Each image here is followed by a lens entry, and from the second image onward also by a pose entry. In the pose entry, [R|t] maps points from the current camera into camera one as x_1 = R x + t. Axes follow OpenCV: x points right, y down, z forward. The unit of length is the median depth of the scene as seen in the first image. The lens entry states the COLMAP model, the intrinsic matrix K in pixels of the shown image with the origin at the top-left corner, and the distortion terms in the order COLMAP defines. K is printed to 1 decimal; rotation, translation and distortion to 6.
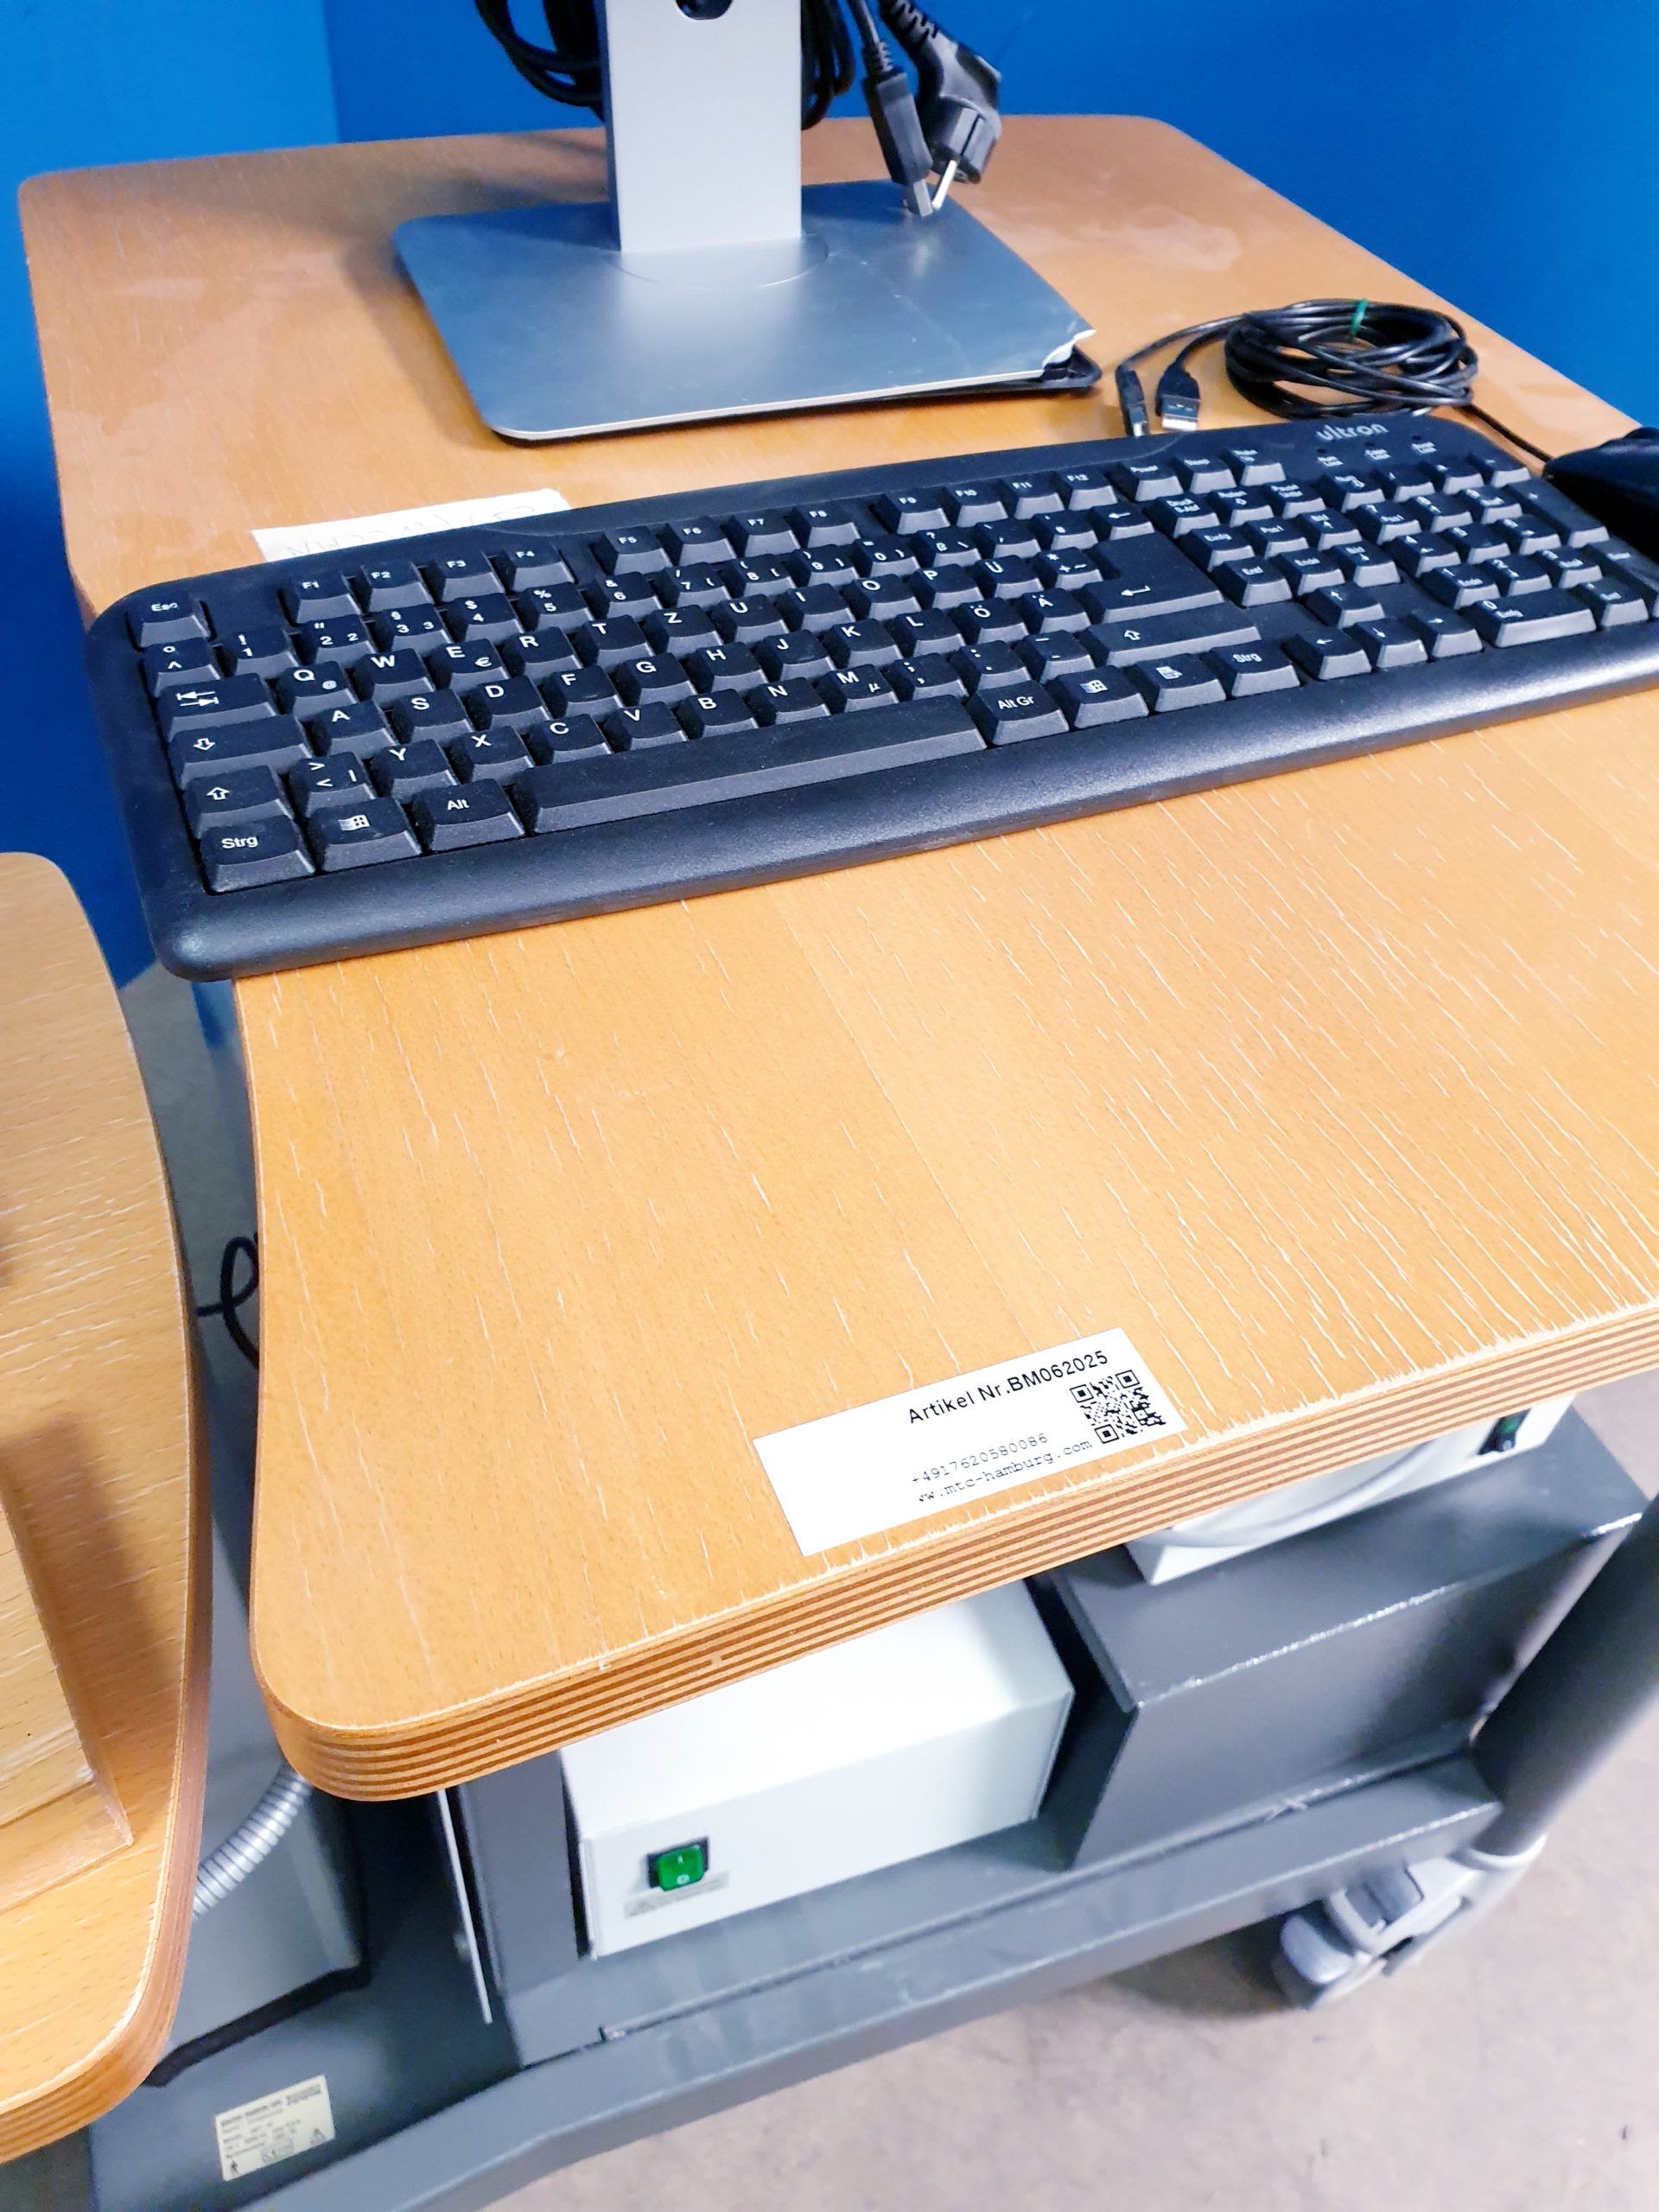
lens RADIAL K [[1746.9, 0, 829.5], [0, 1746.9, 1106.0], [0, 0, 1]] dist [-0.043212, 0.105342]
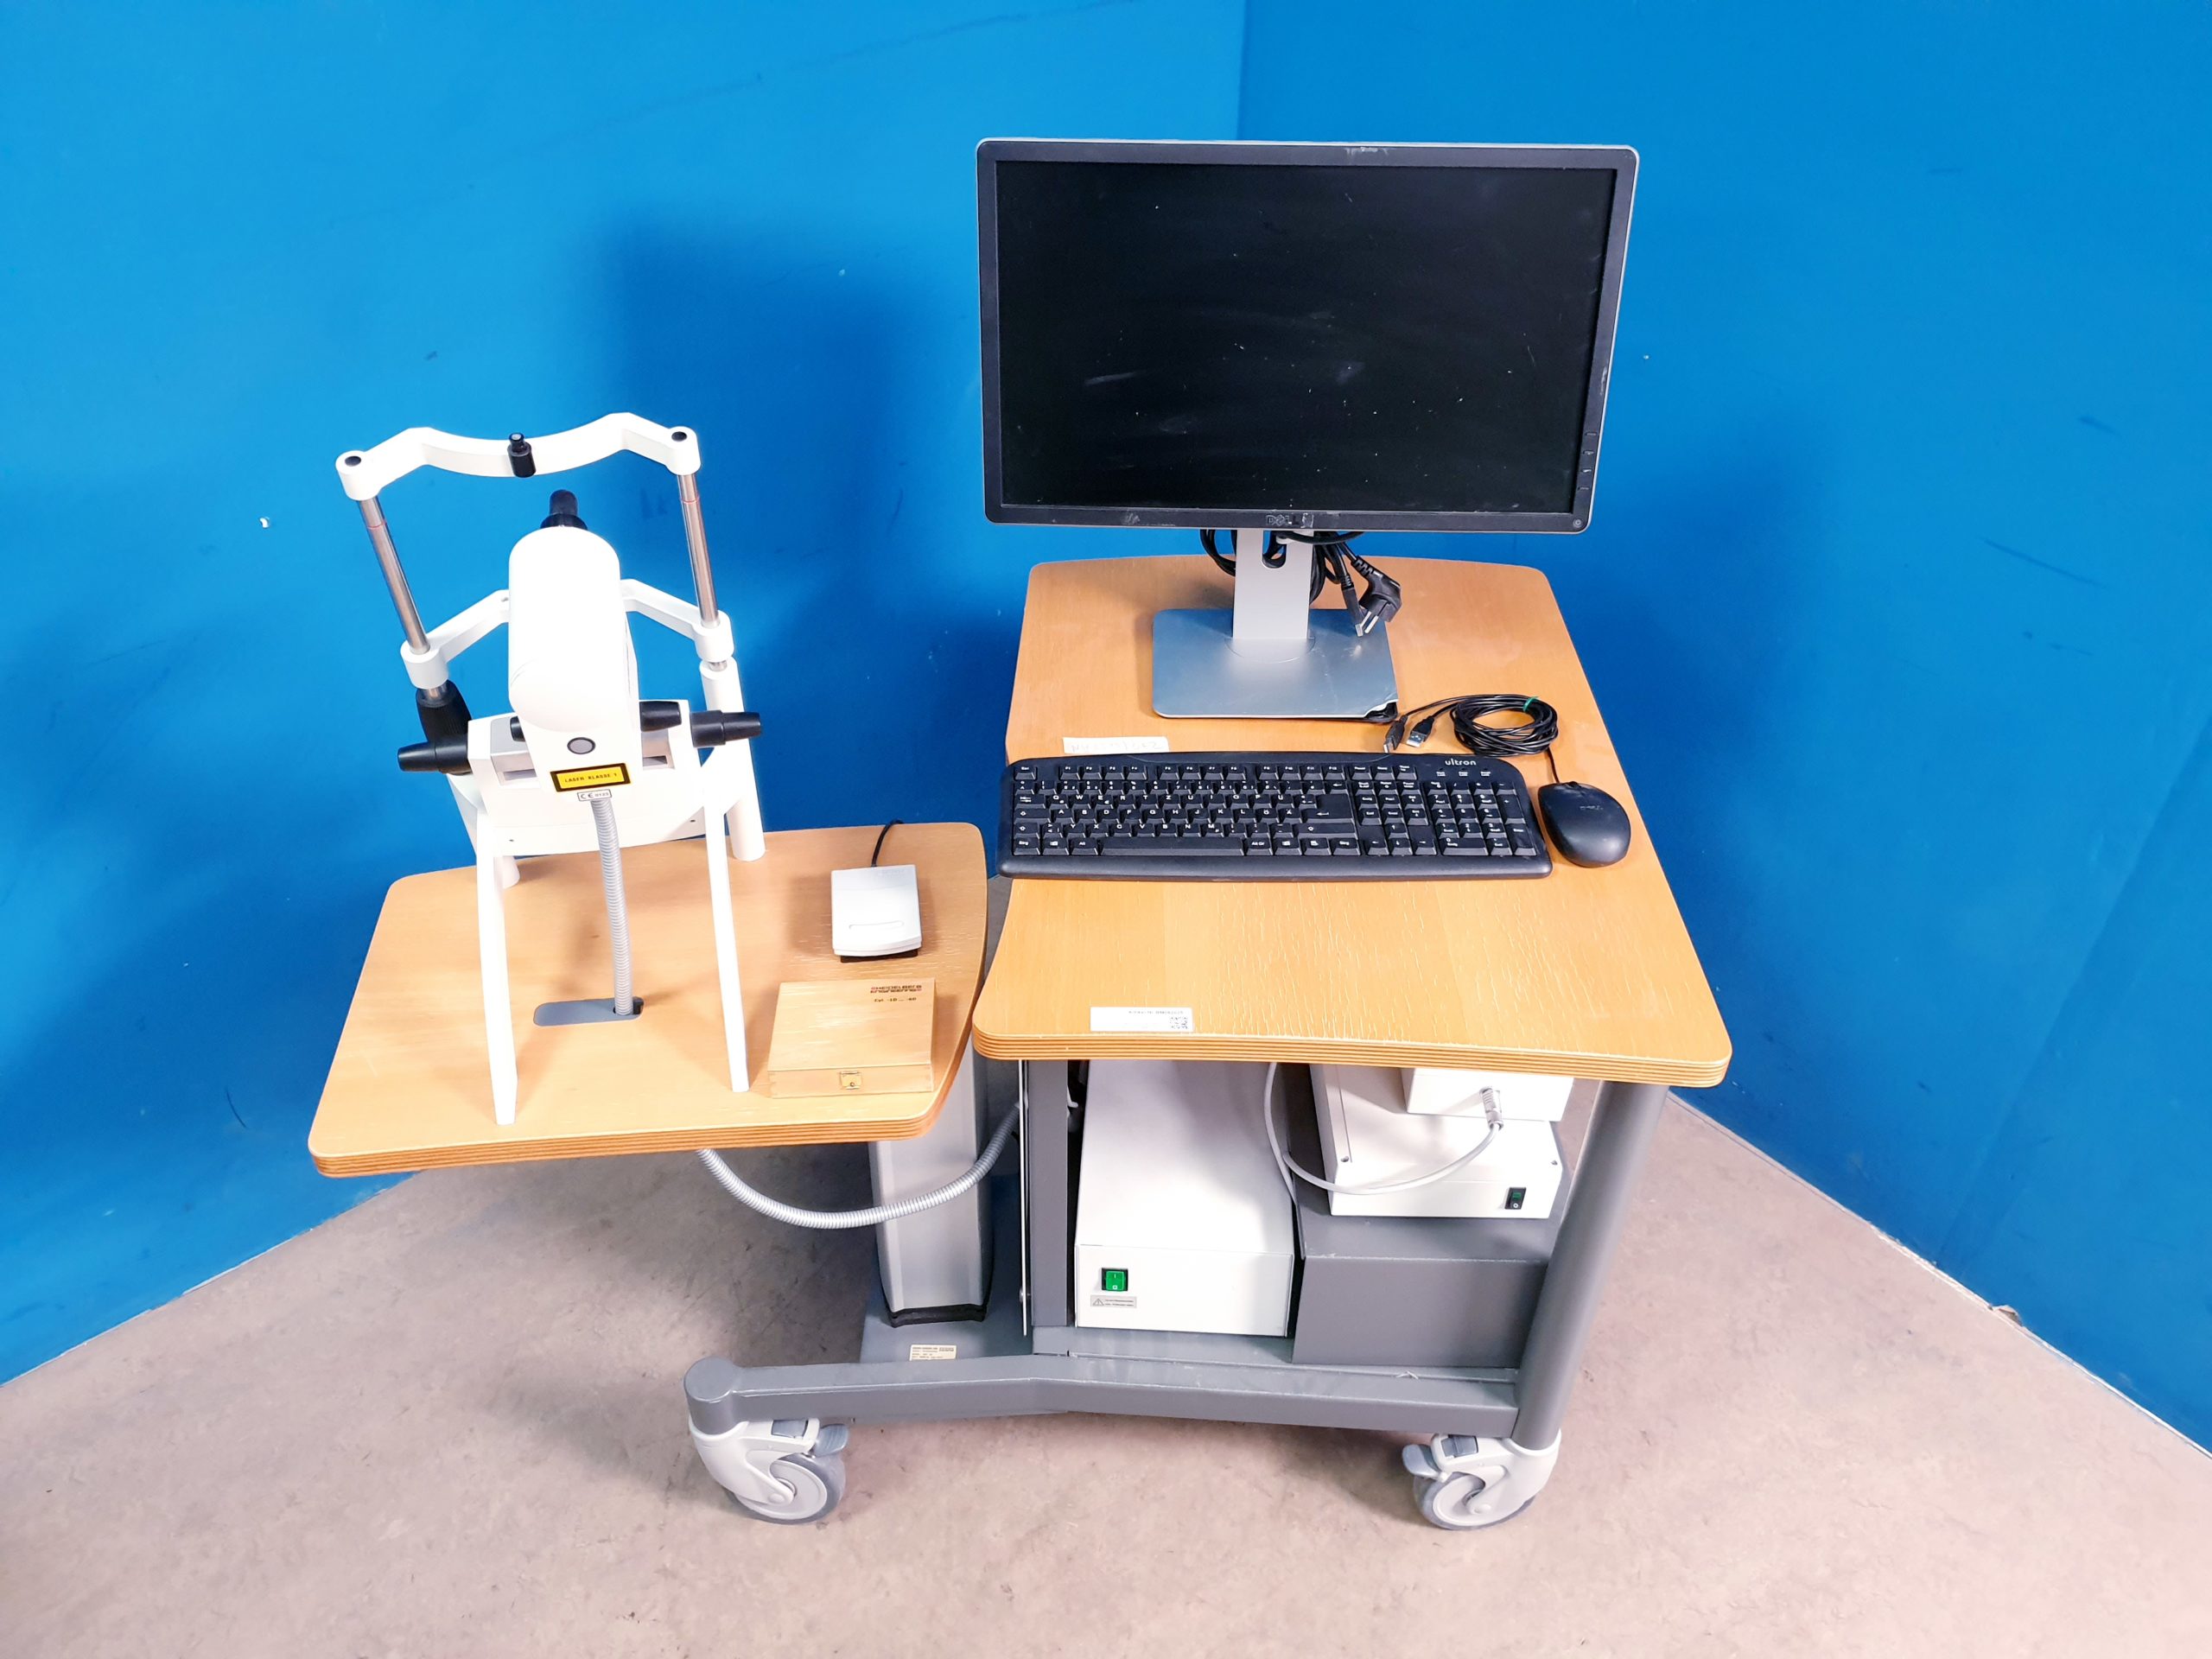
lens RADIAL K [[1749.9, 0, 1106.8], [0, 1749.9, 870.9], [0, 0, 1]] dist [-0.012681, 0.086491]
pose [[0.923425, 0.198379, -0.328529, 0.862256], [-0.236056, 0.968551, -0.078653, 0.129511], [0.302594, 0.150181, 0.941213, -1.989776]]
